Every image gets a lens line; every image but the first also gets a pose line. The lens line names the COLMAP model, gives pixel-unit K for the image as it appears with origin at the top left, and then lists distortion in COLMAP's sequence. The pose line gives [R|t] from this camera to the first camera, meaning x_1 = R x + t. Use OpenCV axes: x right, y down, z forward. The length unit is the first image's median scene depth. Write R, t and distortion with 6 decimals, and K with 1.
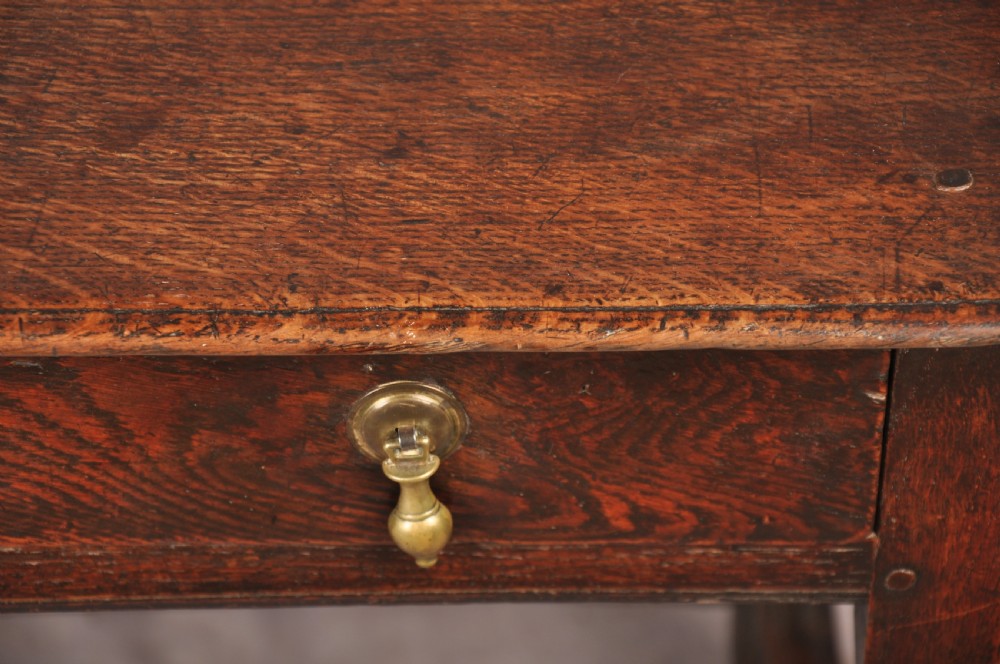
lens RADIAL K [[3679.7, 0, 450.9], [0, 3679.7, 332.2], [0, 0, 1]] dist [0.938750, 2.166677]
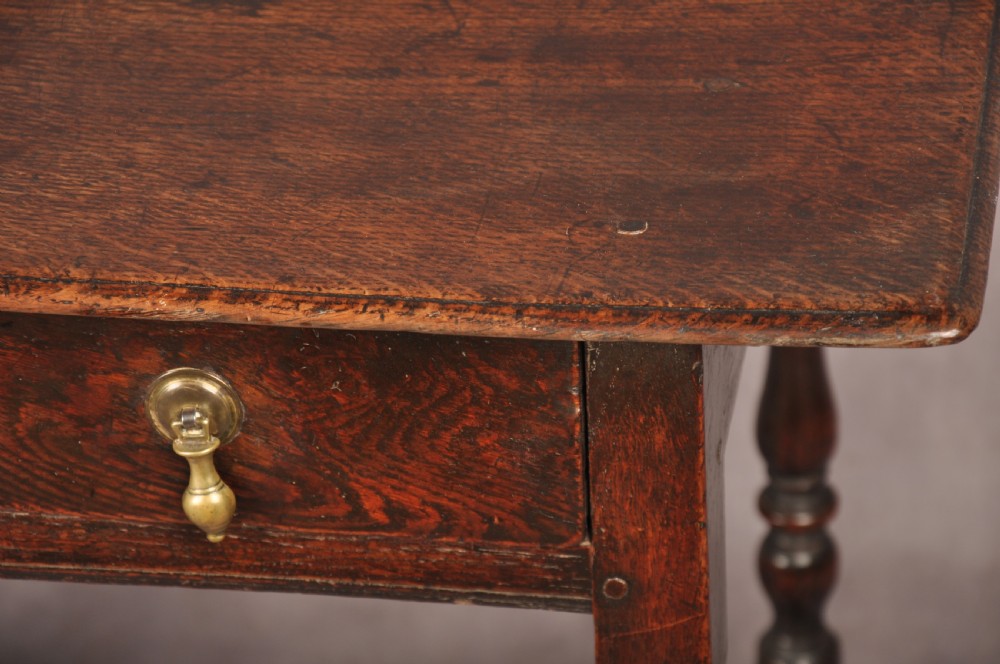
lens RADIAL K [[3937.8, 0, 480.1], [0, 3937.8, 355.0], [0, 0, 1]] dist [1.122049, 2.989020]
pose [[0.981973, 0.059914, -0.179275, 0.312782], [-0.089240, 0.983030, -0.160277, 0.207910], [0.166630, 0.173386, 0.970655, -0.251301]]
